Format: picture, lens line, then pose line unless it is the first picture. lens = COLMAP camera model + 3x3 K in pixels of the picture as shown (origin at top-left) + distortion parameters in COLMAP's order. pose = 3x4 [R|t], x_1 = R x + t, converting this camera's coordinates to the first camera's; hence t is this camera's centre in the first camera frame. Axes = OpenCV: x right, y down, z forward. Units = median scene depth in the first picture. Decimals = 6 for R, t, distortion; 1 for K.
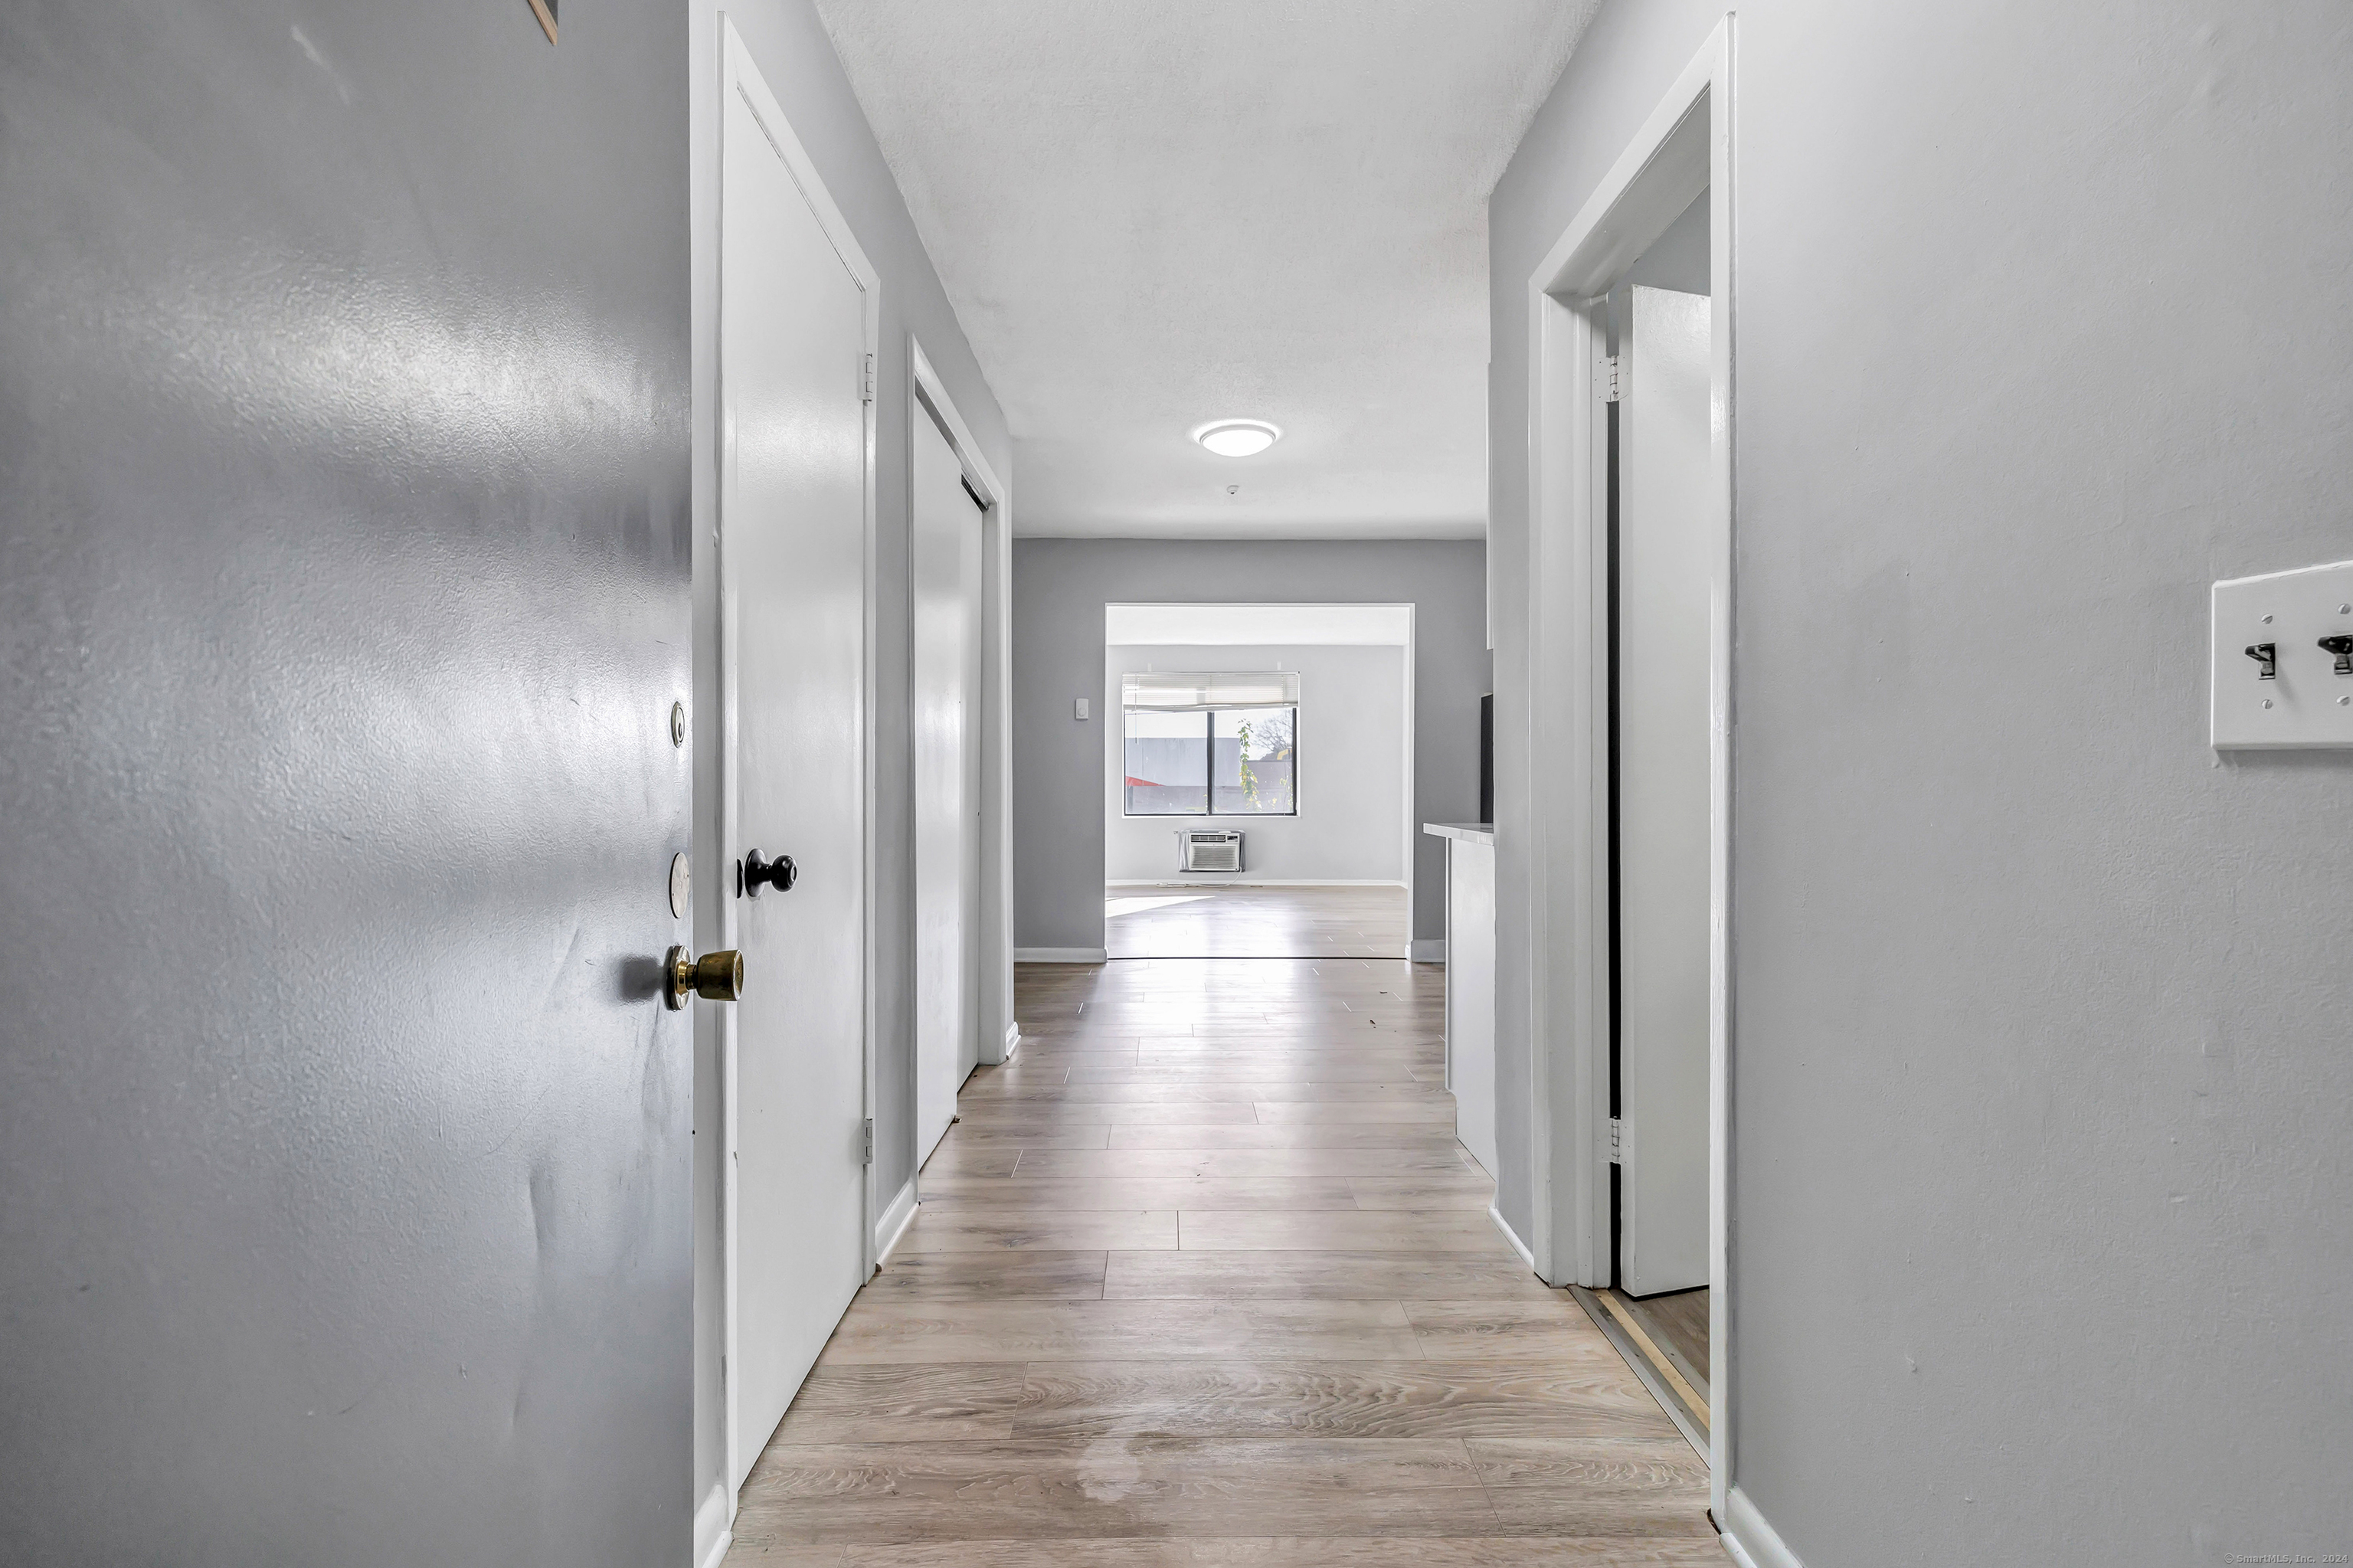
lens RADIAL K [[1064.9, 0, 1174.7], [0, 1064.9, 768.4], [0, 0, 1]] dist [0.000497, 0.000051]
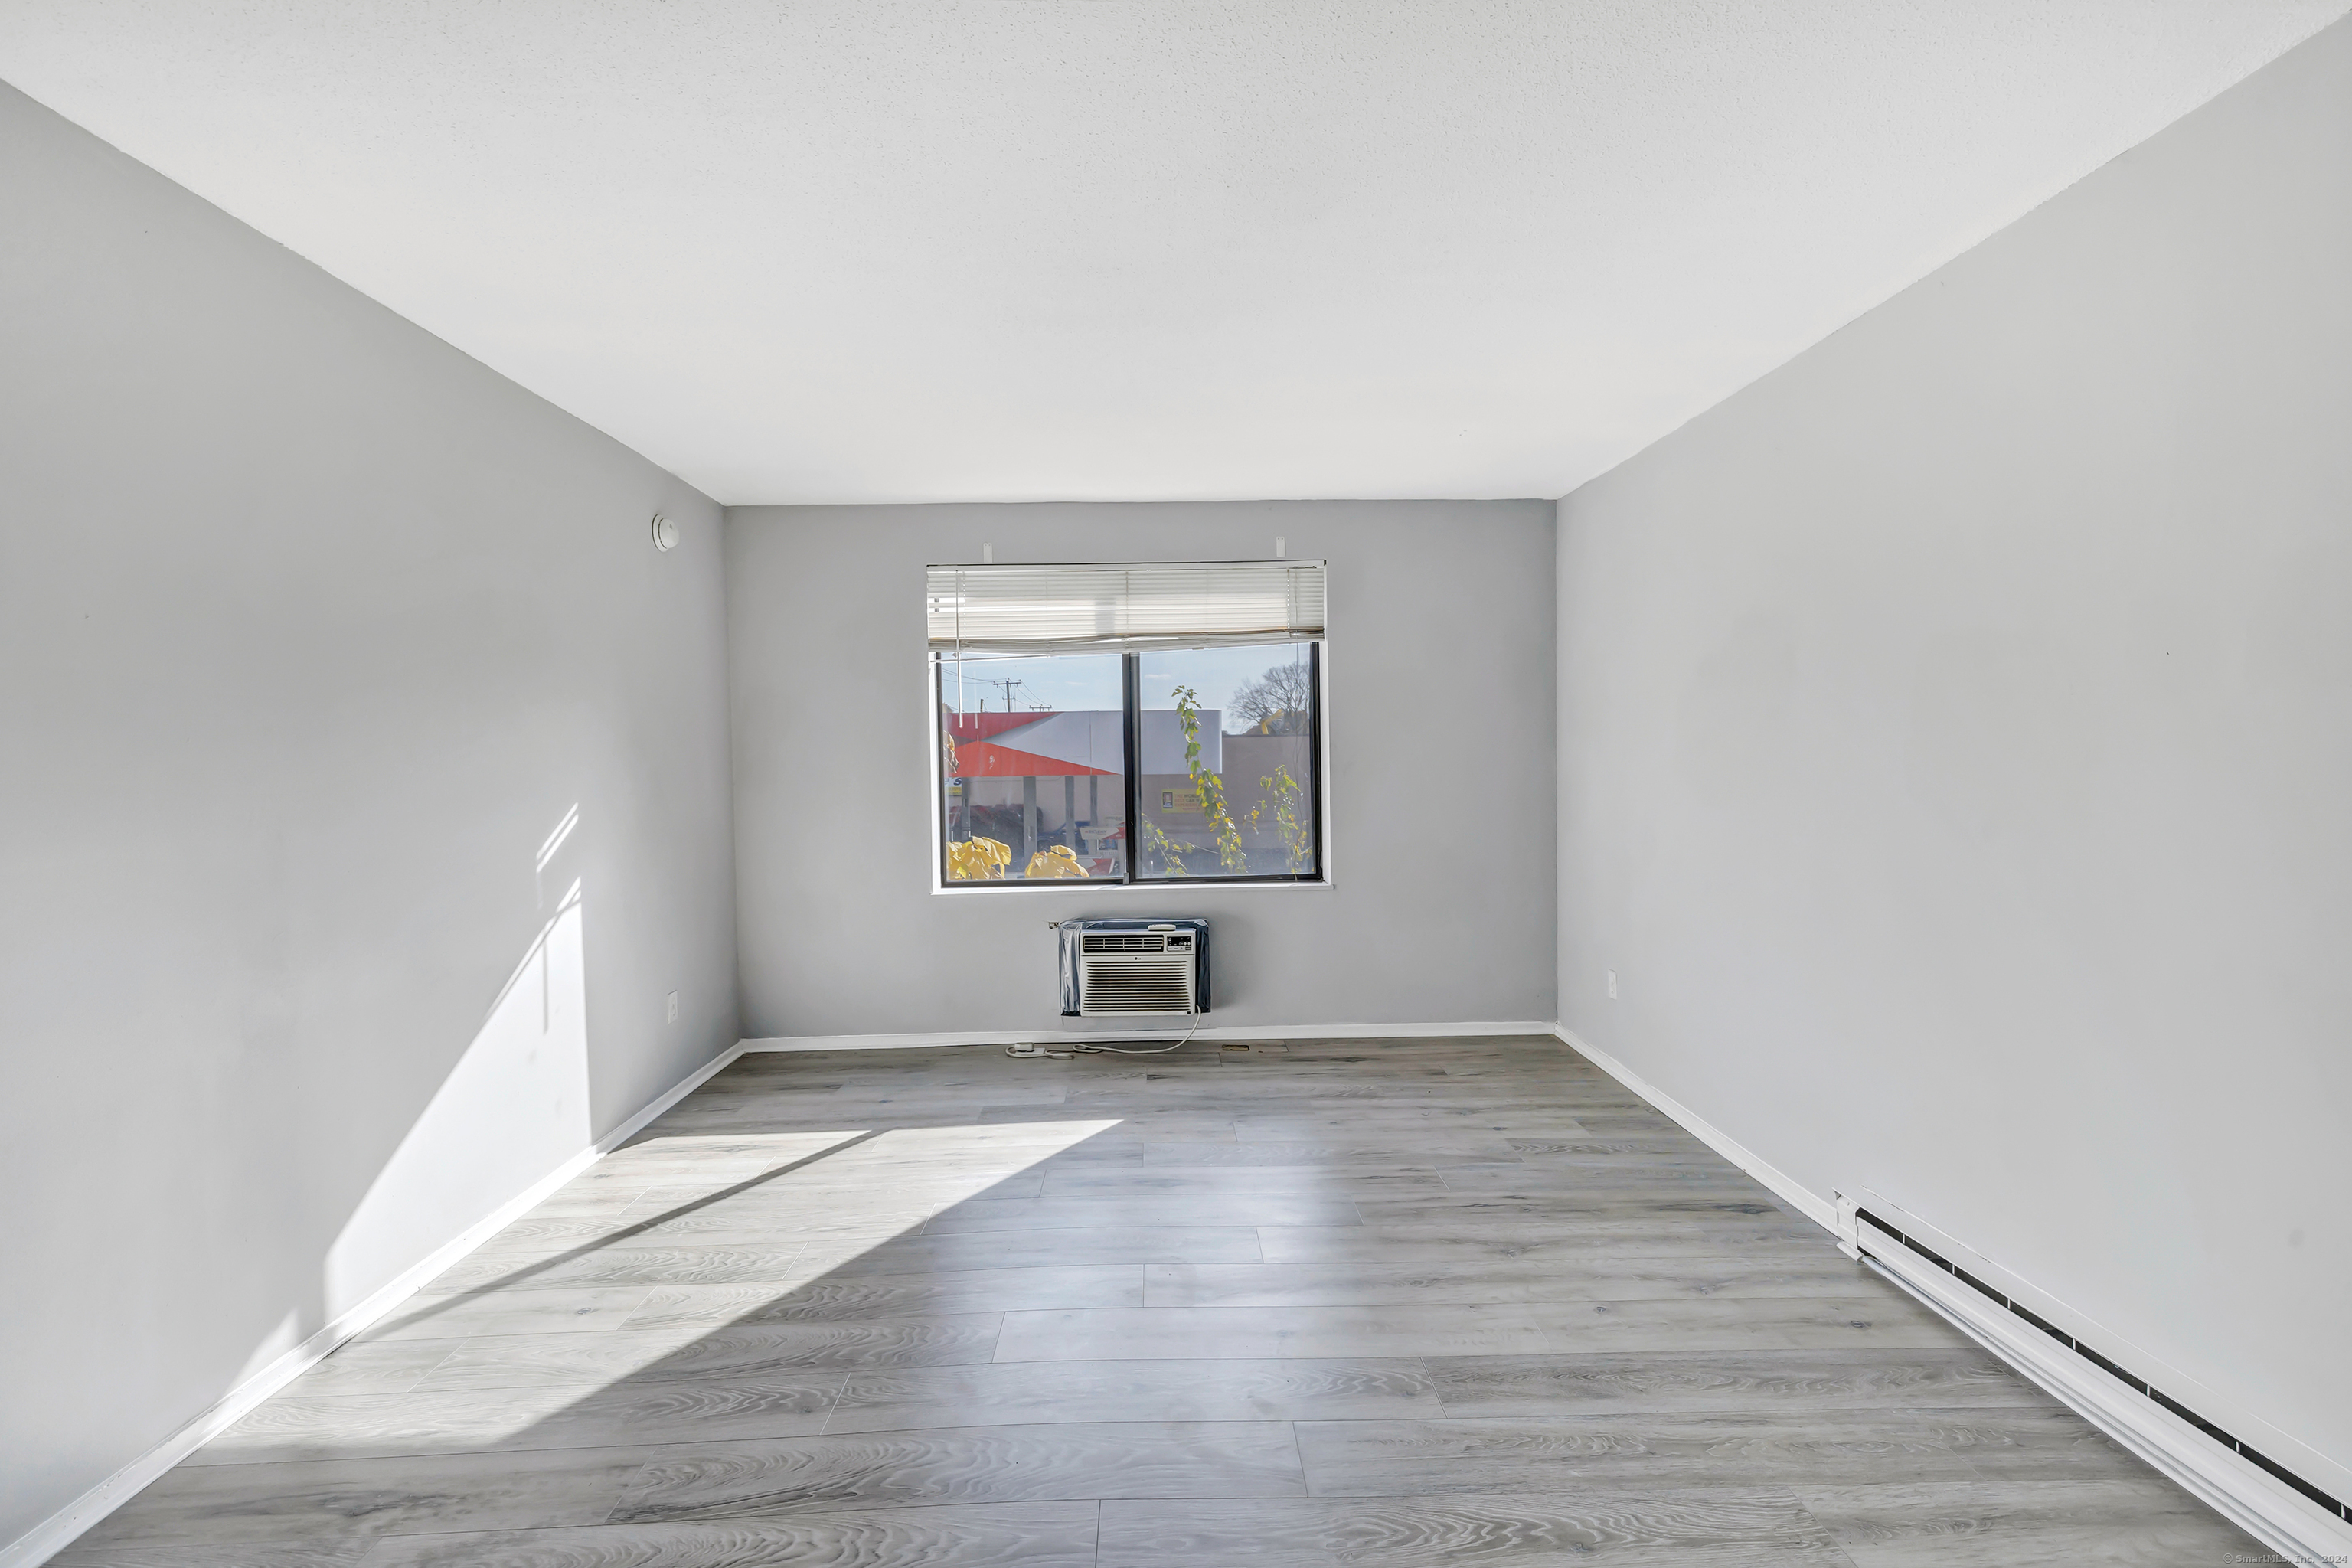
lens RADIAL K [[1064.5, 0, 1174.2], [0, 1064.5, 768.5], [0, 0, 1]] dist [0.000497, 0.000051]
pose [[0.999590, -0.014626, 0.024614, 0.041756], [0.014172, 0.999728, 0.018545, -0.012752], [-0.024879, -0.018188, 0.999525, 0.556734]]
